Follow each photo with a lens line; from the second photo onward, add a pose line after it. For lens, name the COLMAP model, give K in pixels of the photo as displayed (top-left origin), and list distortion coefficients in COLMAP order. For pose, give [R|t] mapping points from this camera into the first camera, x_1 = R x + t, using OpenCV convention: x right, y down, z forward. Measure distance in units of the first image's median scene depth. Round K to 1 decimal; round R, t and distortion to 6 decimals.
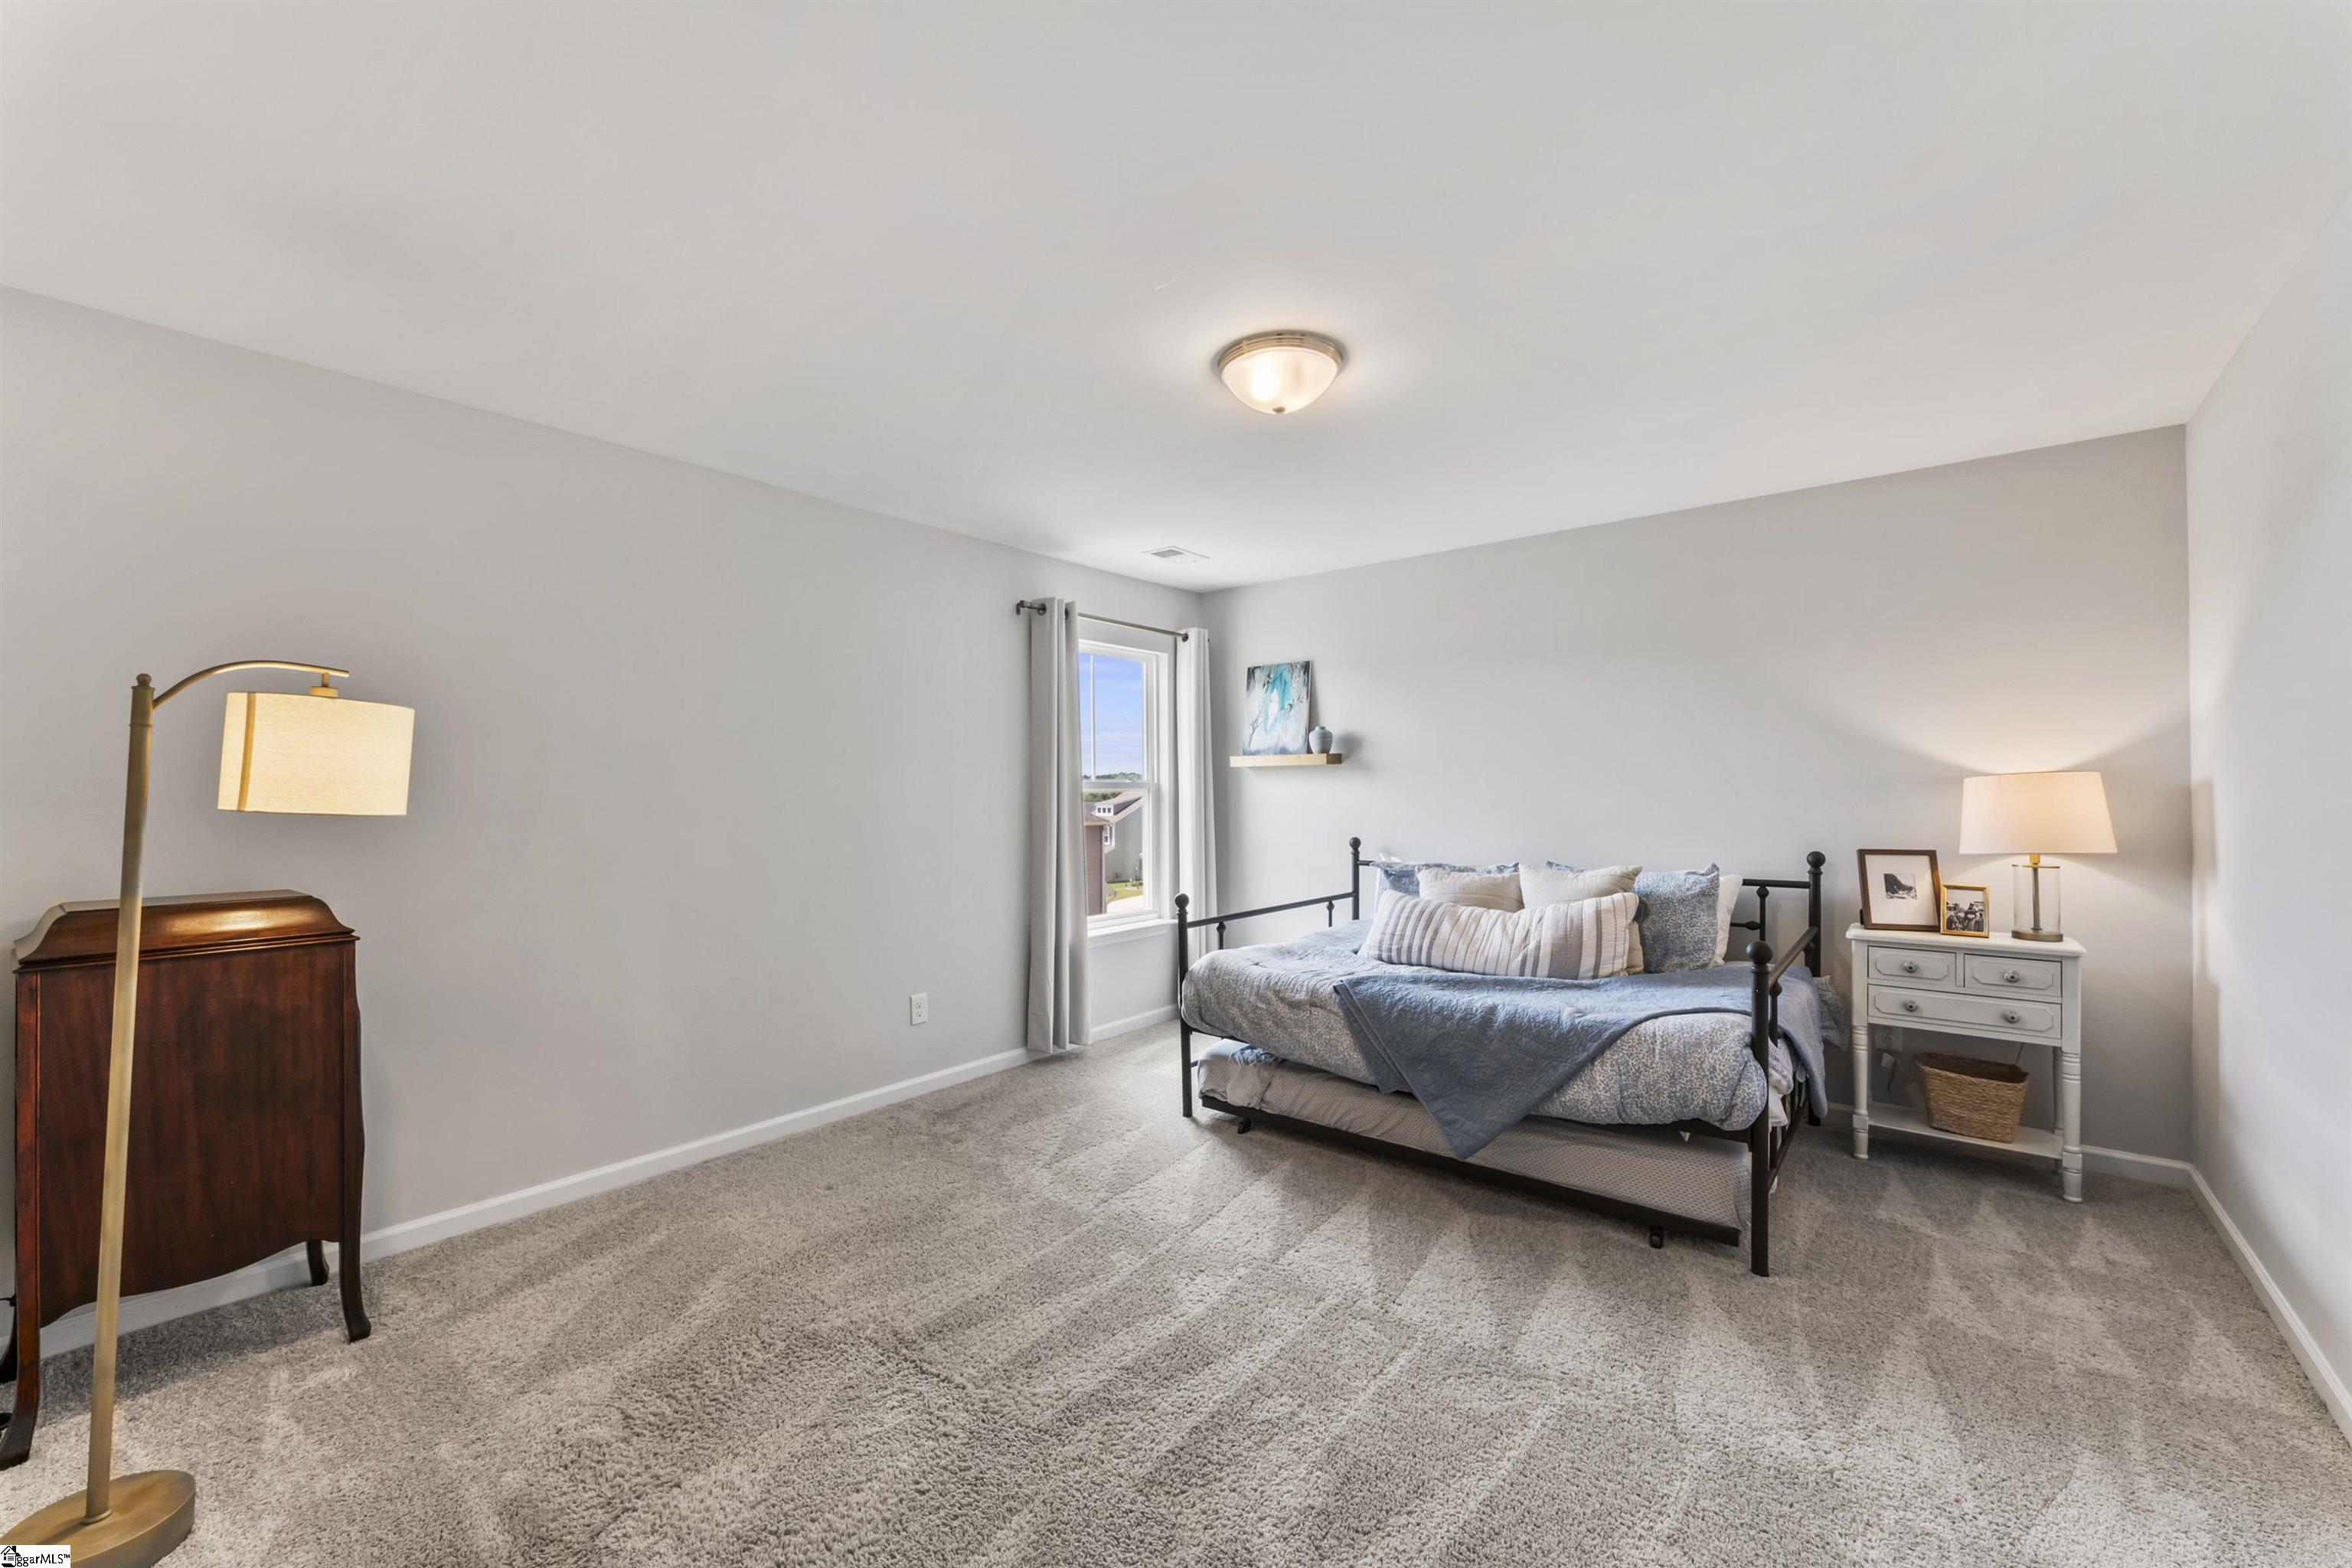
lens RADIAL K [[937.2, 0, 1164.1], [0, 937.2, 794.8], [0, 0, 1]] dist [-0.006684, 0.001353]
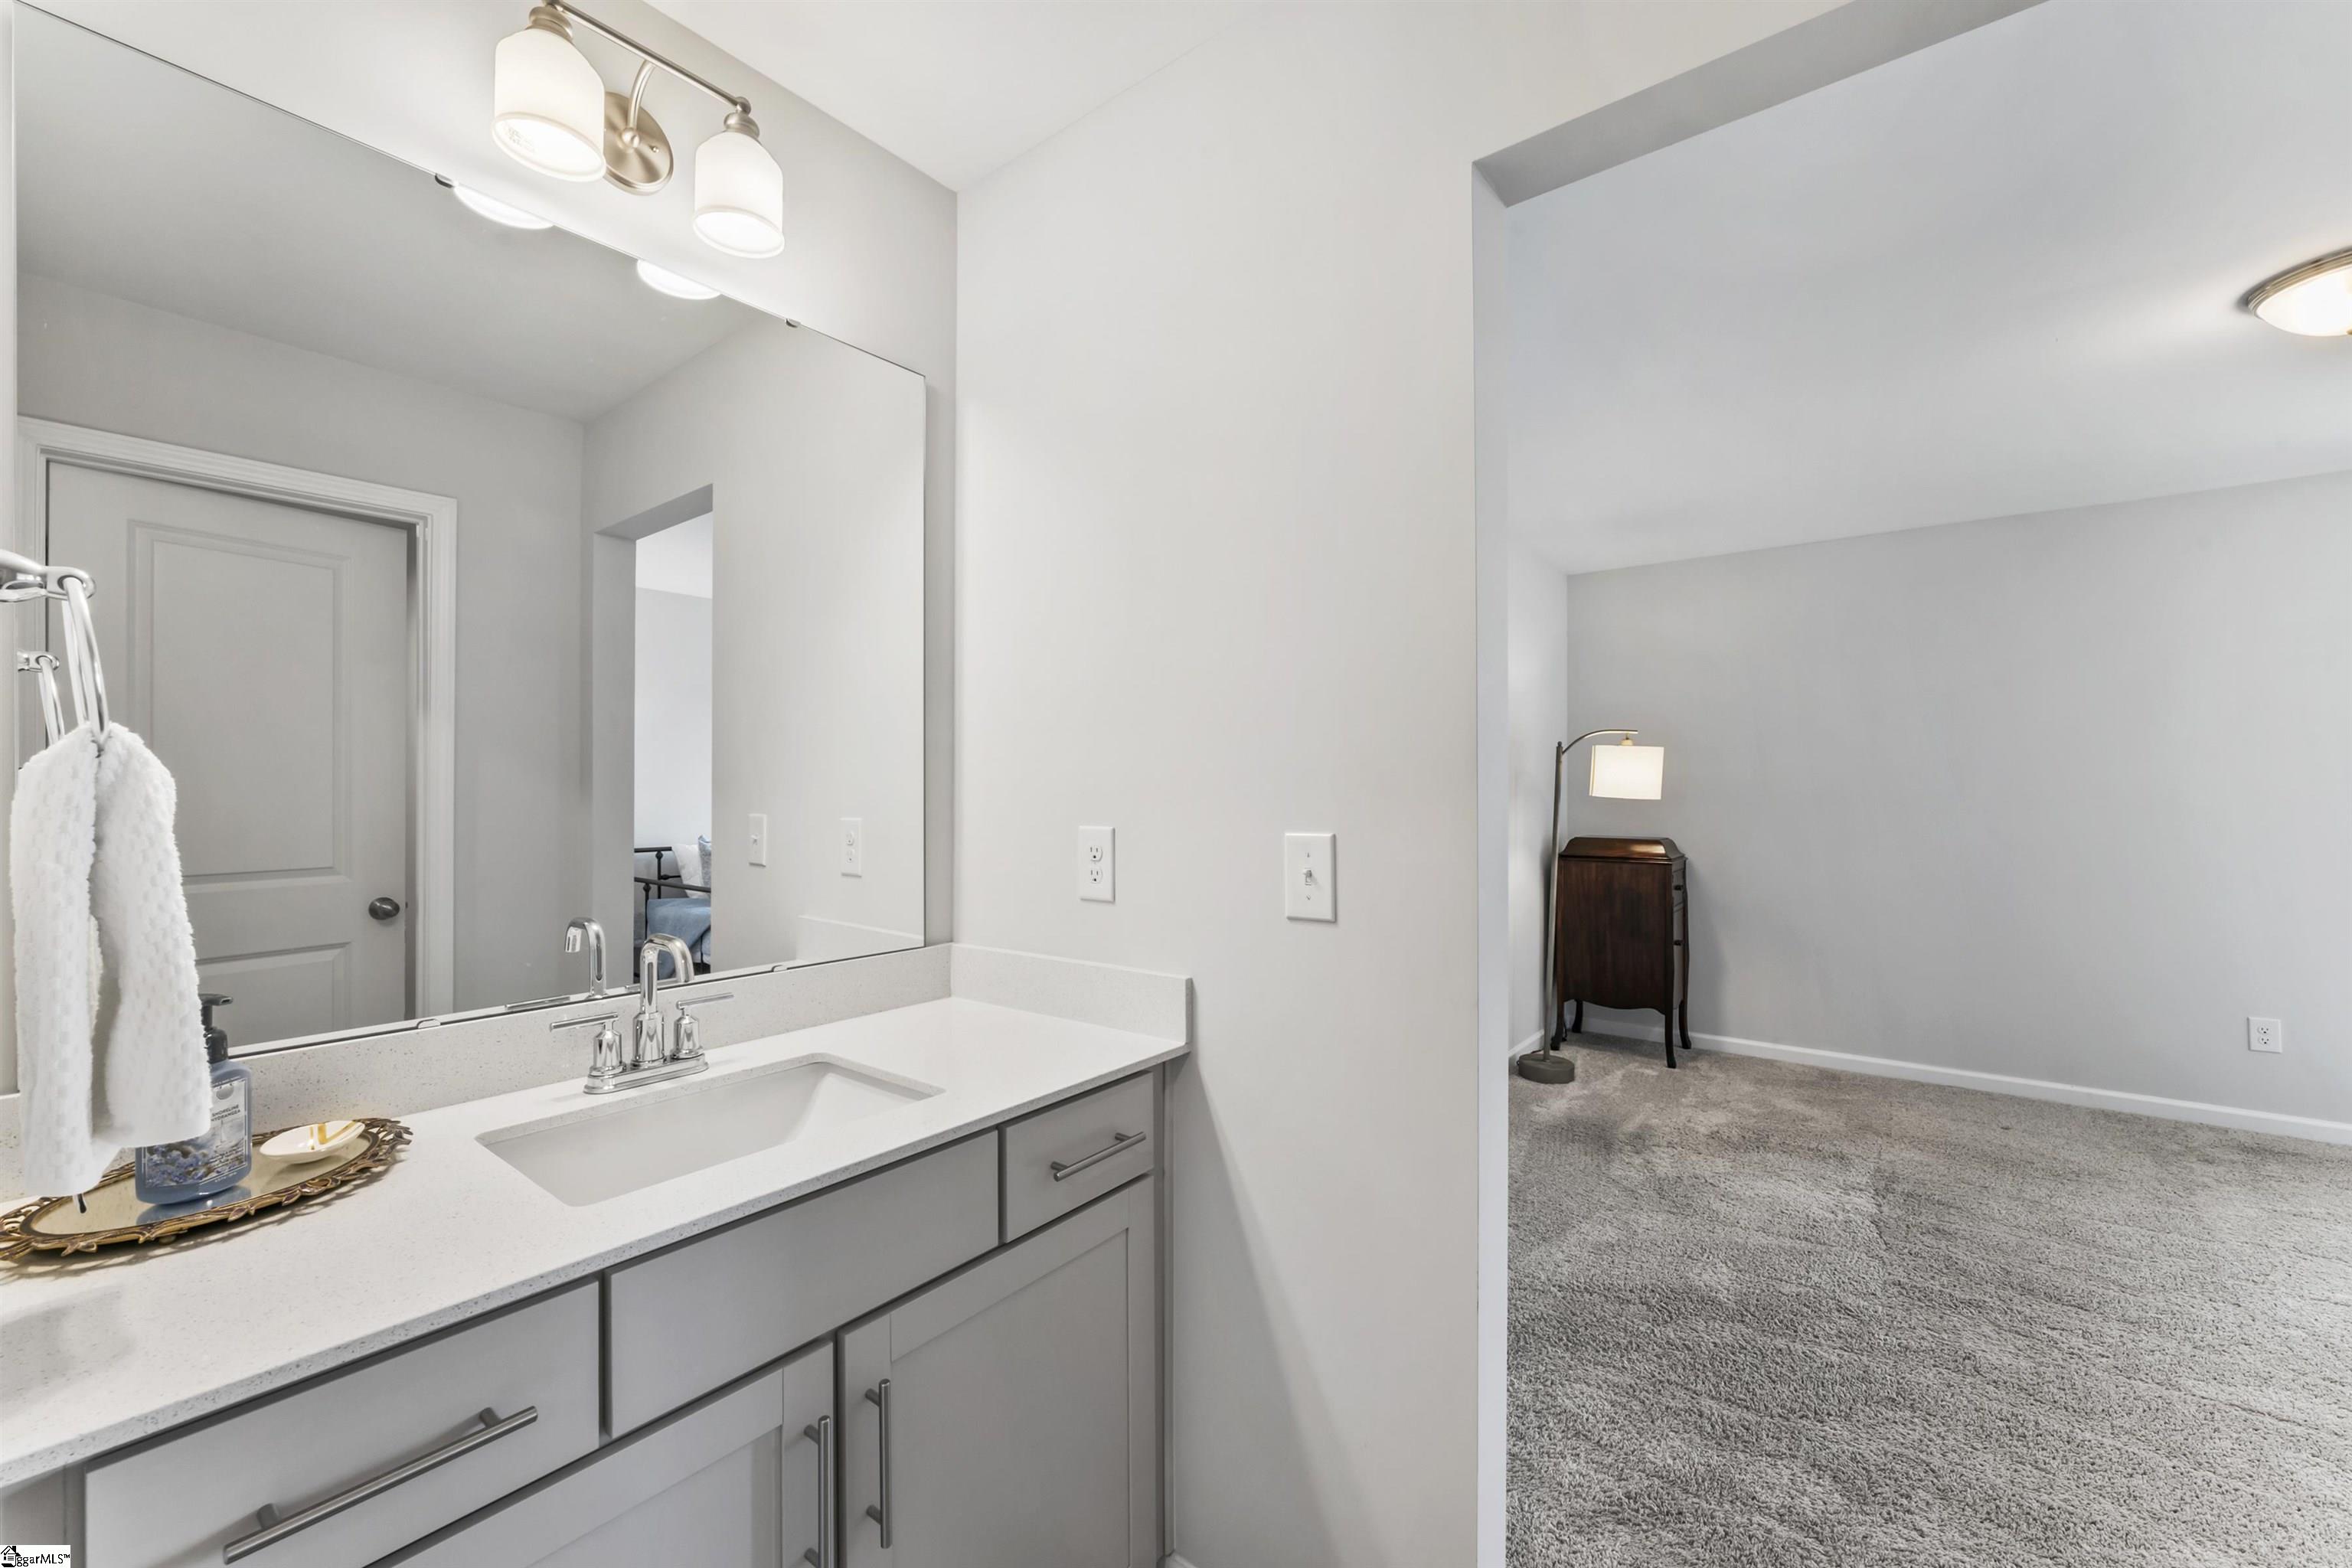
lens RADIAL K [[937.2, 0, 1176.0], [0, 937.2, 770.5], [0, 0, 1]] dist [-0.006684, 0.001353]
pose [[0.028230, -0.015927, -0.999475, 0.661000], [-0.005647, 0.999855, -0.016093, -0.001447], [0.999586, 0.006098, 0.028136, -0.060254]]
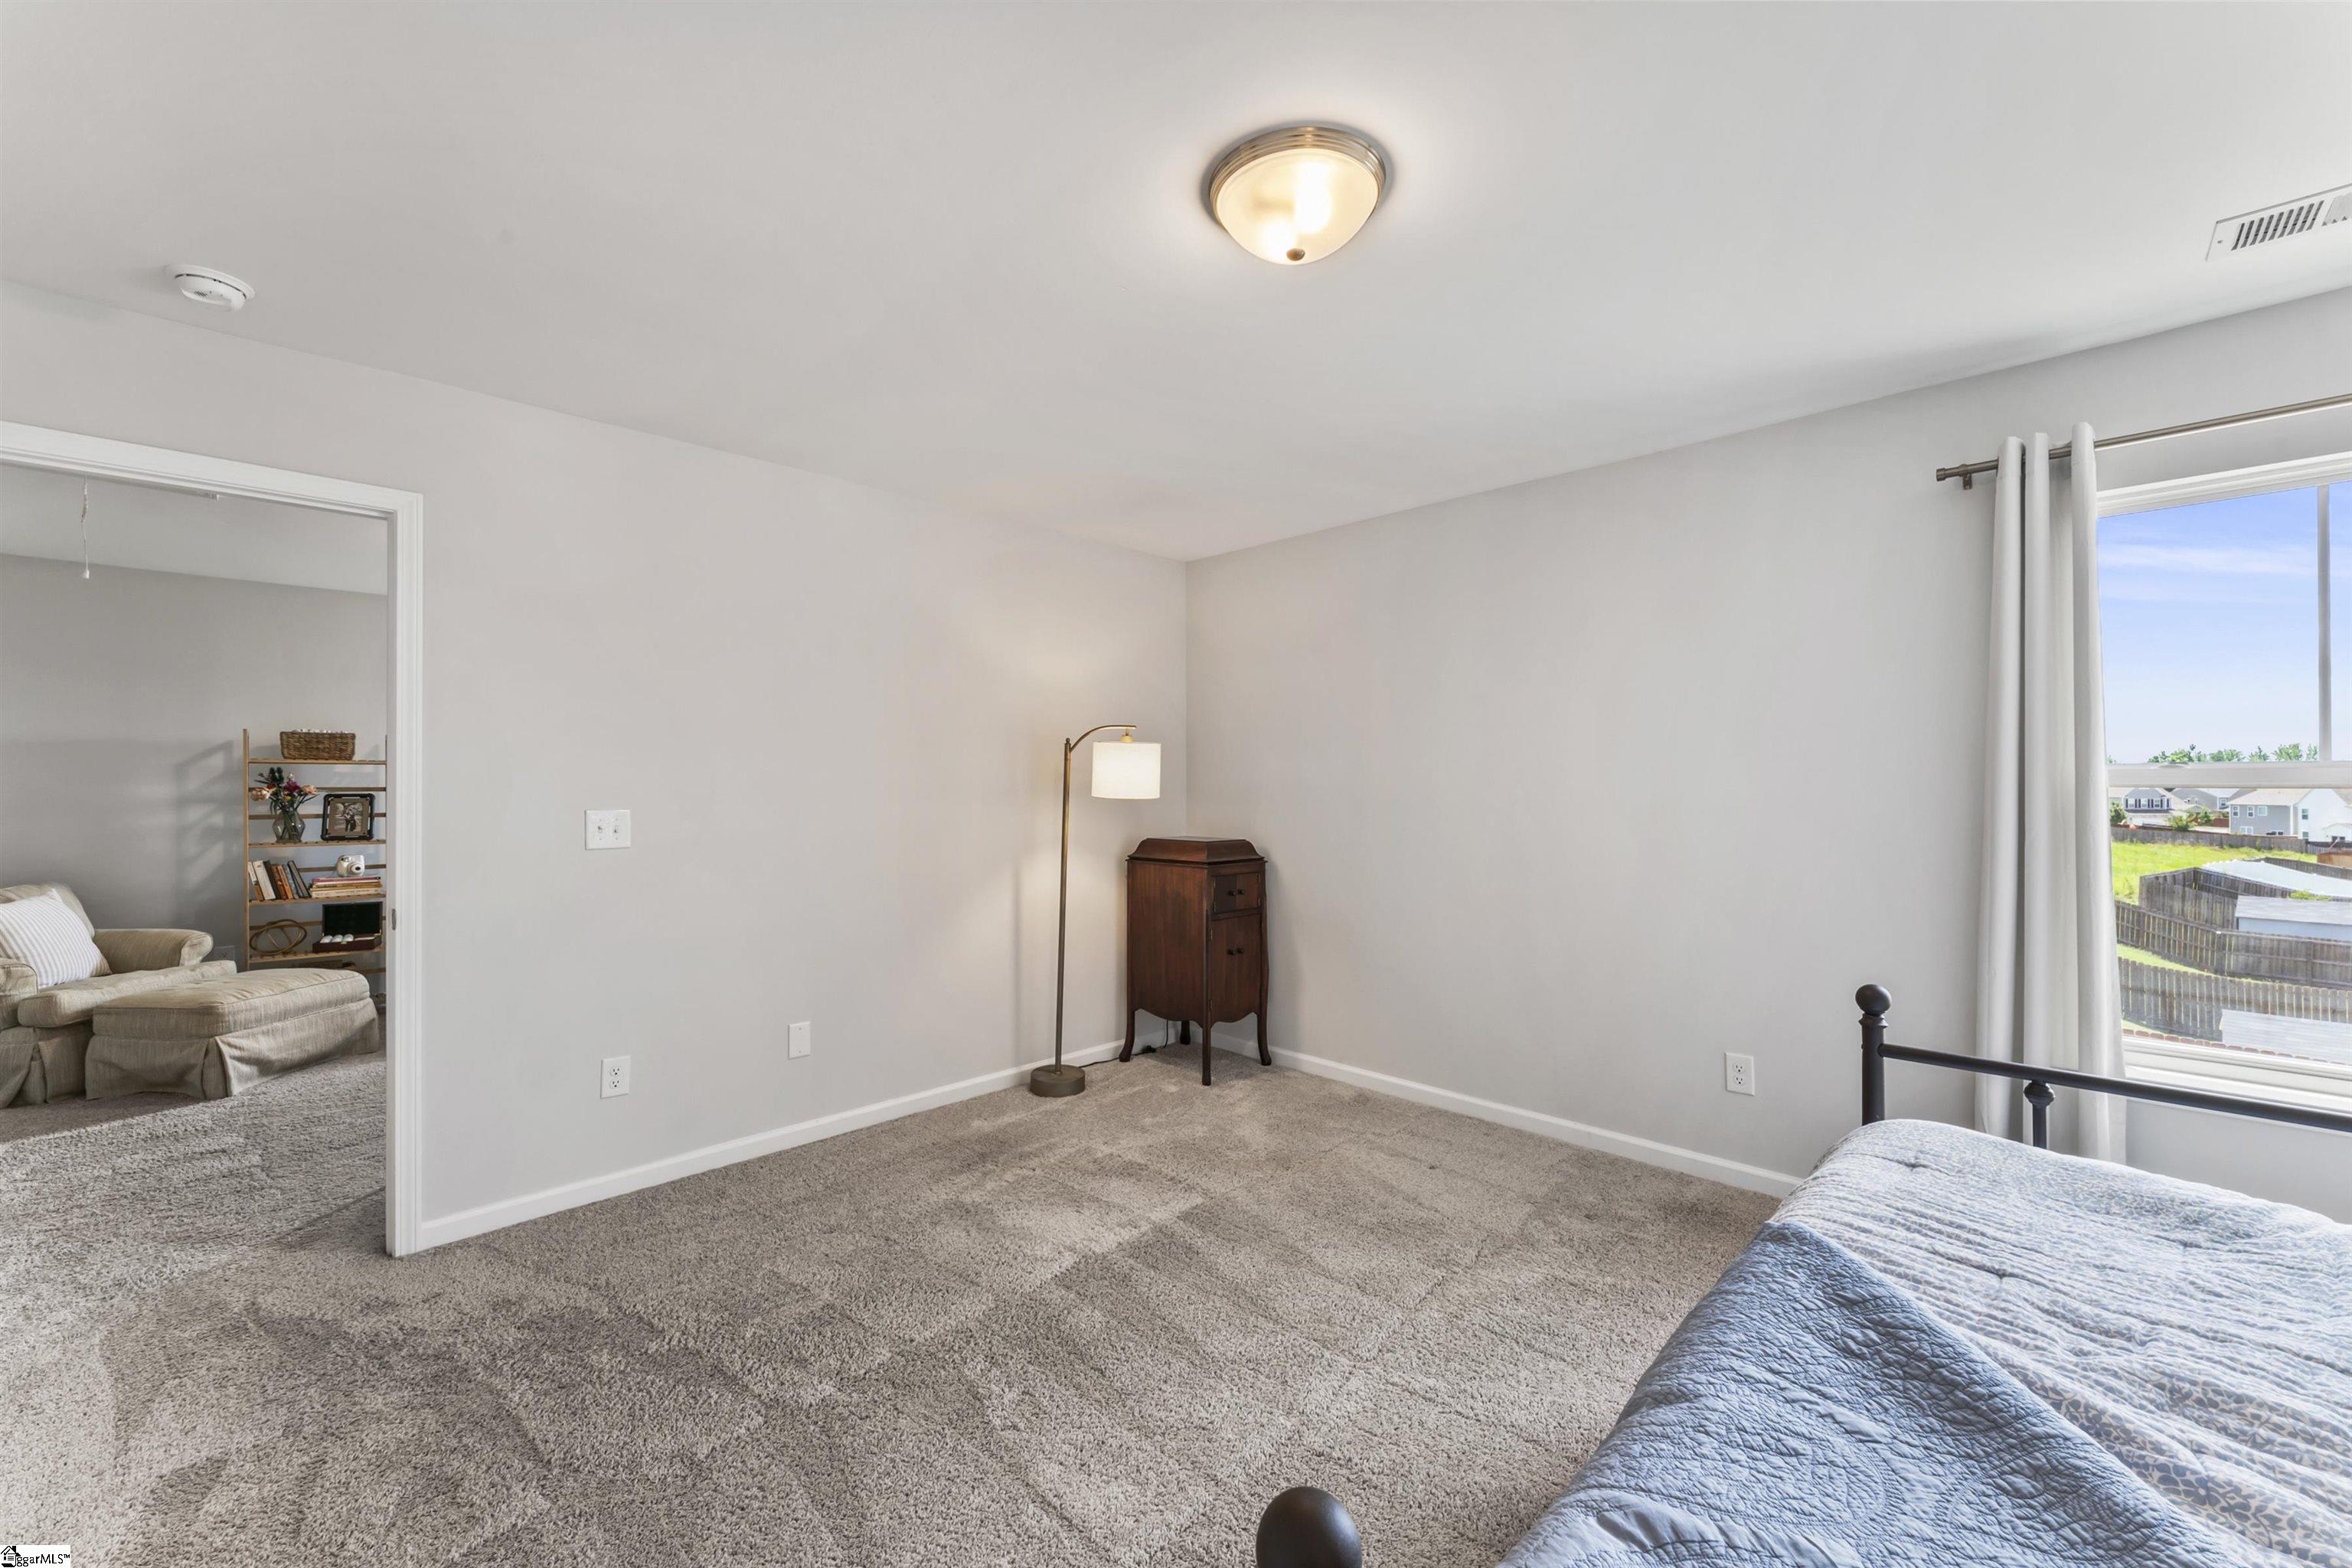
lens RADIAL K [[937.2, 0, 1182.8], [0, 937.2, 776.2], [0, 0, 1]] dist [-0.006684, 0.001353]
pose [[-0.095202, -0.005446, -0.995443, 0.600510], [-0.001945, 0.999984, -0.005284, -0.008759], [0.995456, 0.001433, -0.095211, 0.694832]]
